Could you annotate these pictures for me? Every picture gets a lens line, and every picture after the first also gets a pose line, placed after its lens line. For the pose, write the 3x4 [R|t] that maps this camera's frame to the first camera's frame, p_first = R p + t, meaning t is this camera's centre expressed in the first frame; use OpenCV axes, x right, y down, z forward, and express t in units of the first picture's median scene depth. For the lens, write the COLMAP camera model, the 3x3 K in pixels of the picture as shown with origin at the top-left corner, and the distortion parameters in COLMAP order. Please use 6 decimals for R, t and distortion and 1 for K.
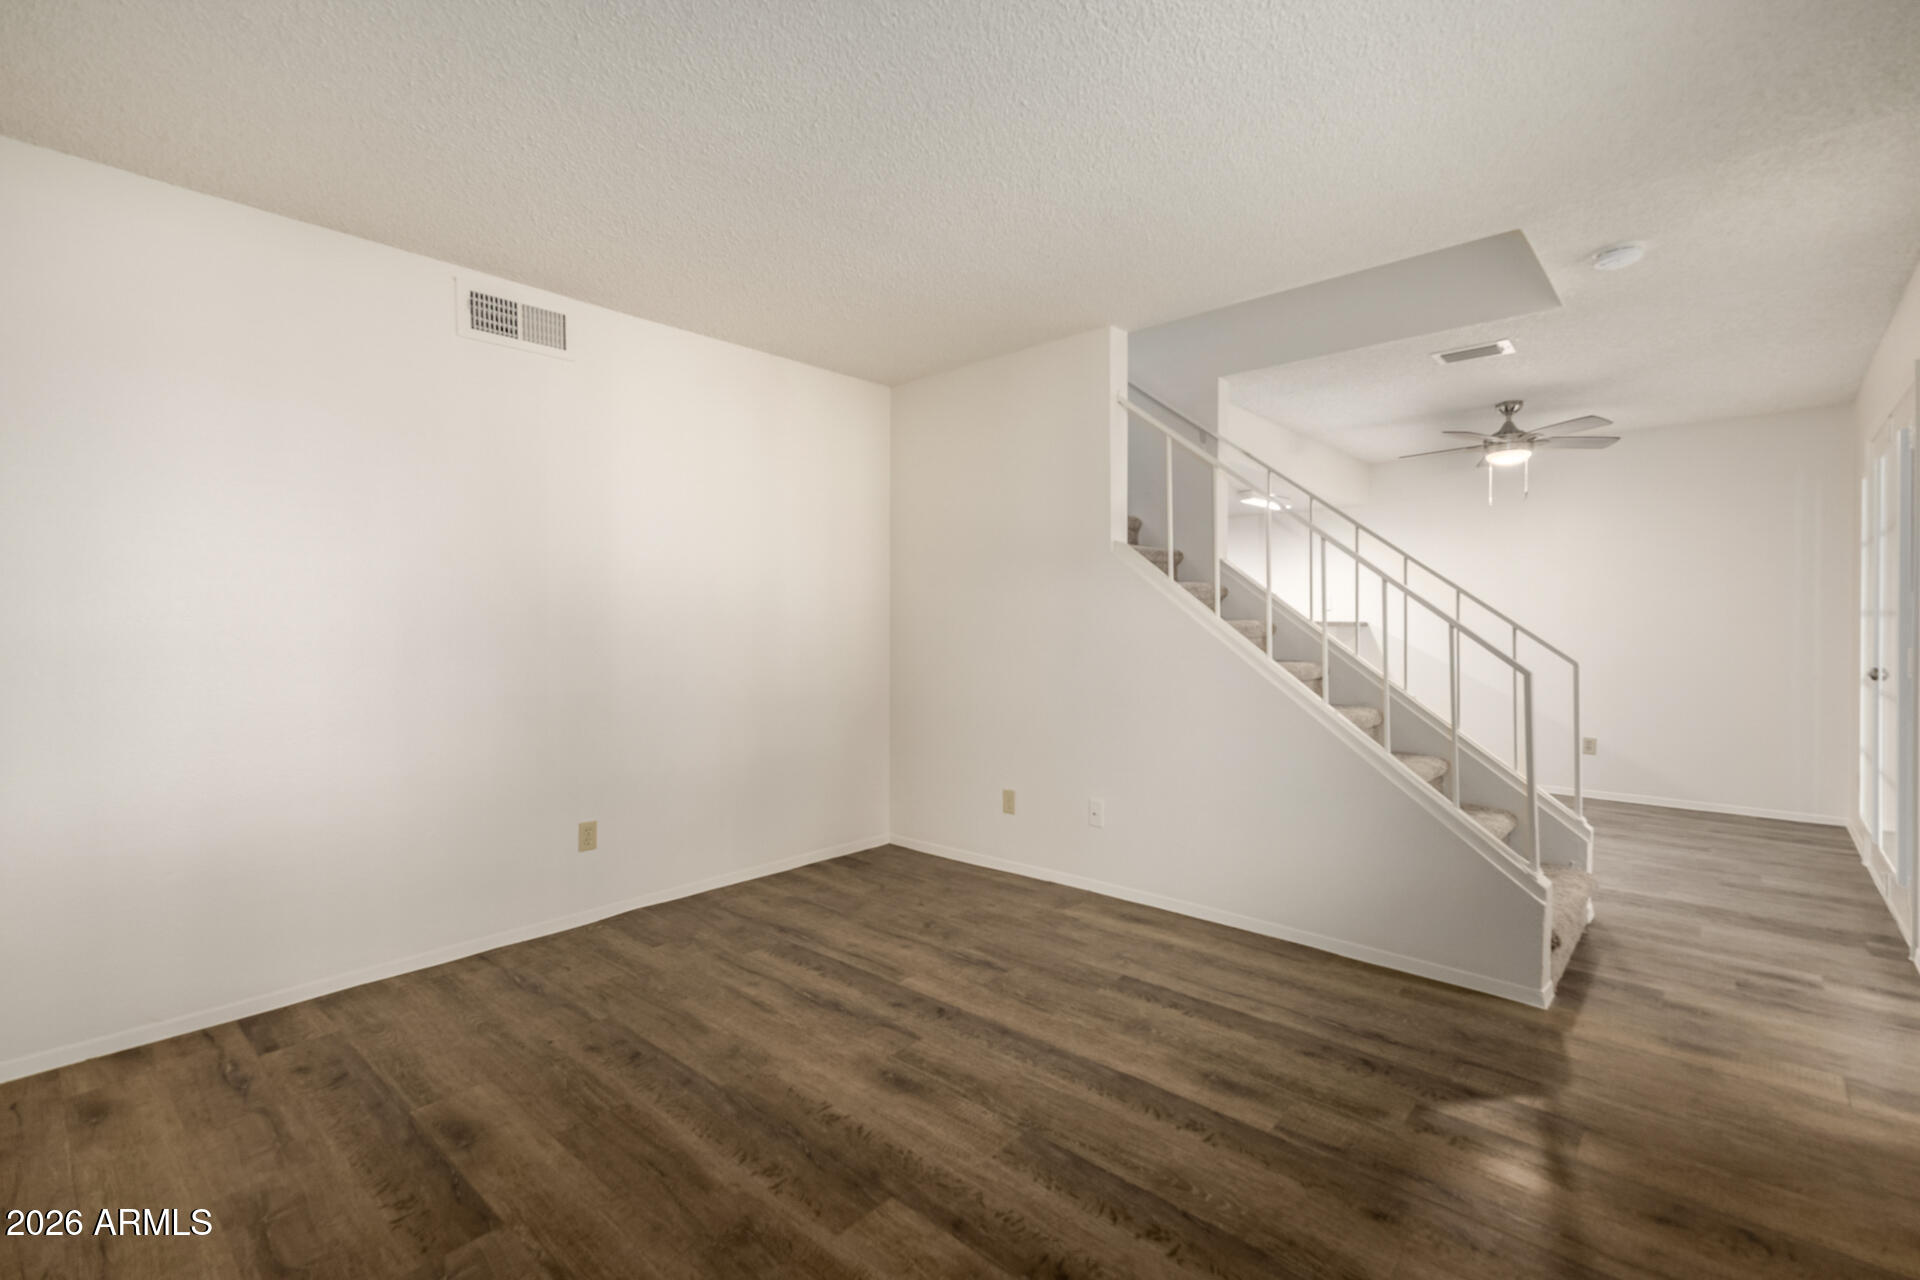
lens RADIAL K [[838.0, 0, 958.9], [0, 838.0, 632.3], [0, 0, 1]] dist [0.003072, 0.000187]
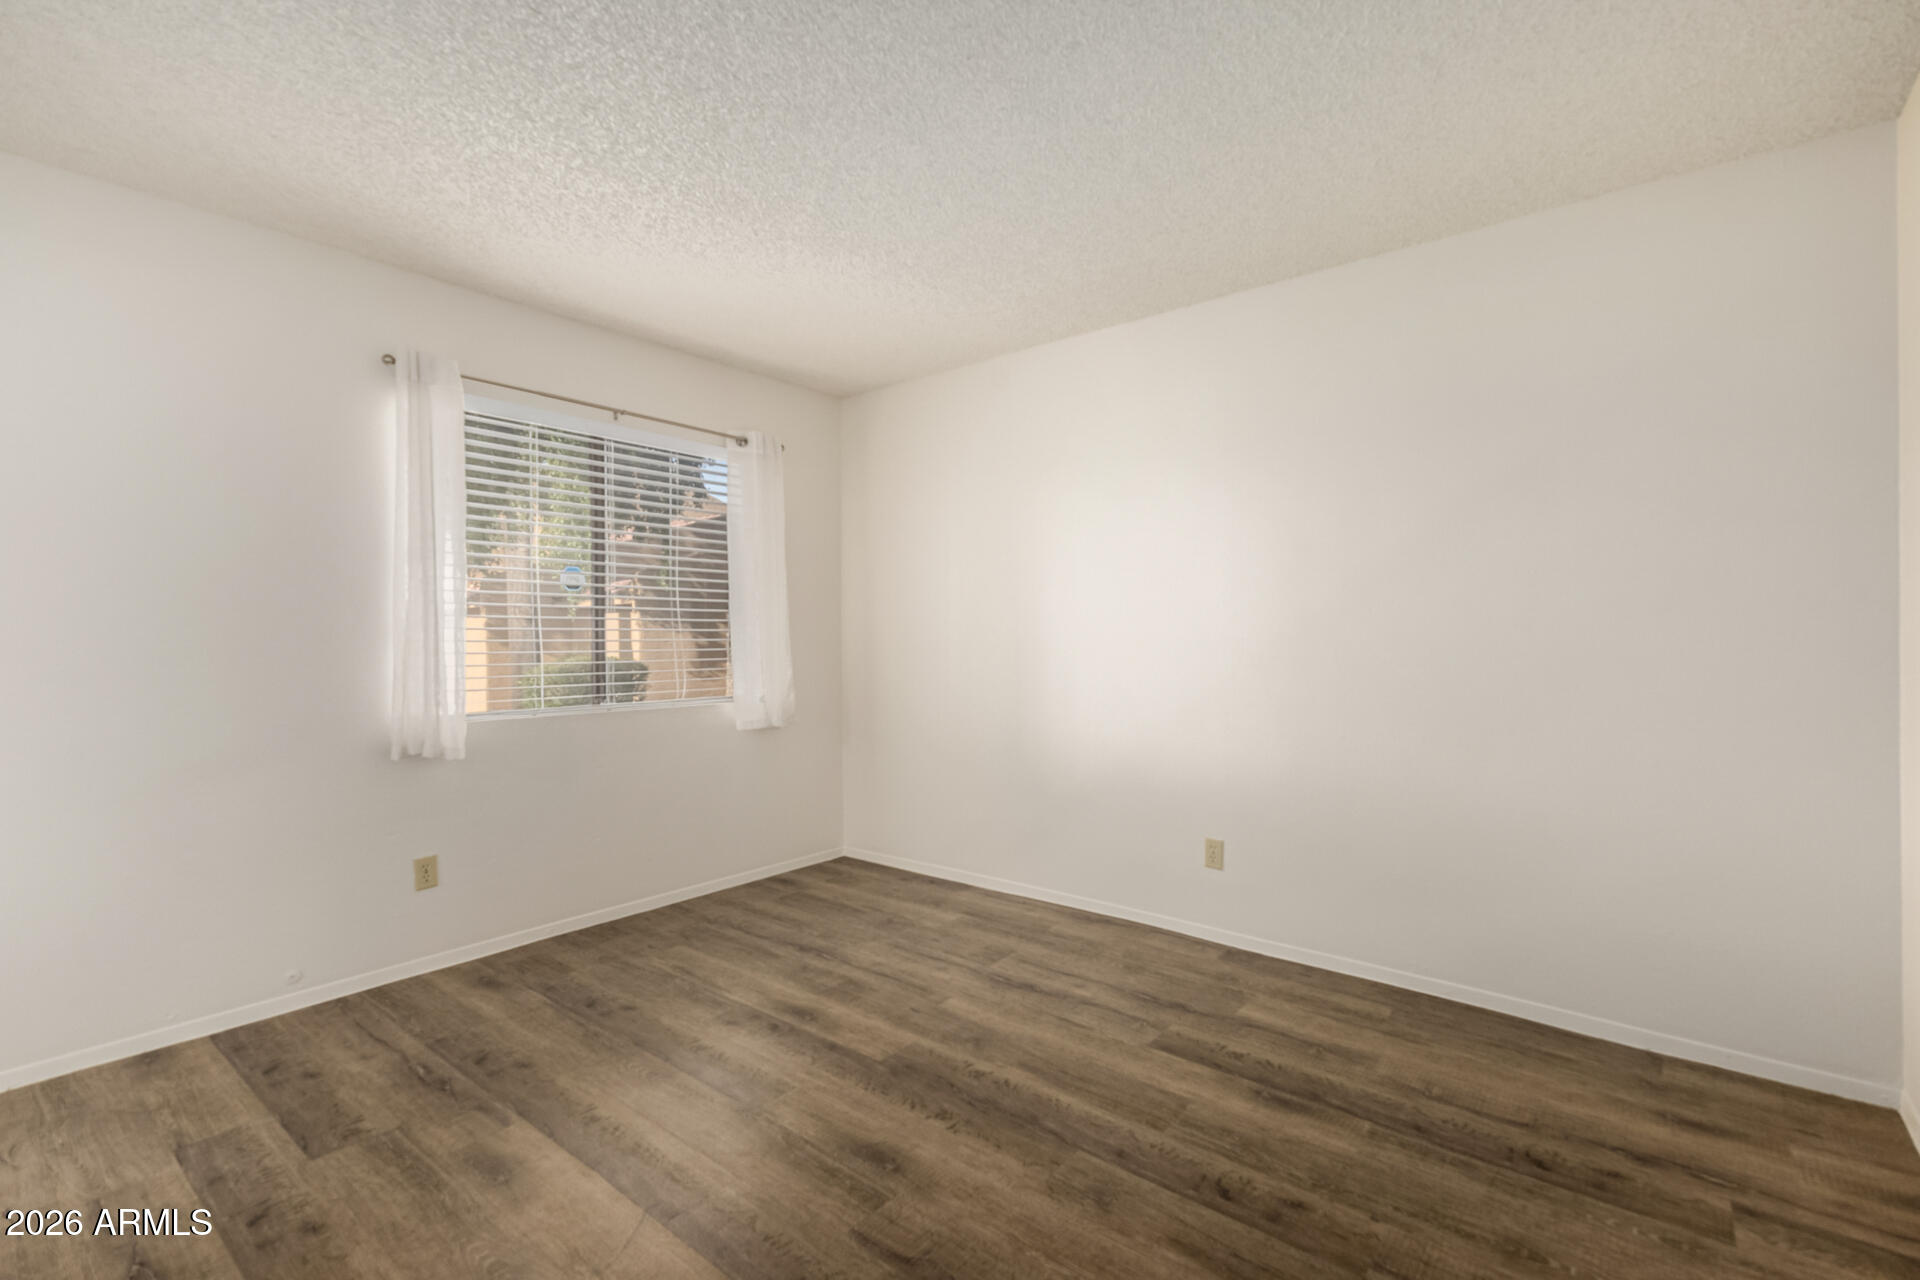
lens RADIAL K [[838.0, 0, 961.1], [0, 838.0, 636.6], [0, 0, 1]] dist [0.003072, 0.000187]
pose [[-0.998423, 0.004529, -0.055959, -0.120283], [0.003801, 0.999907, 0.013095, -0.020157], [0.056013, 0.012862, -0.998347, 2.035003]]
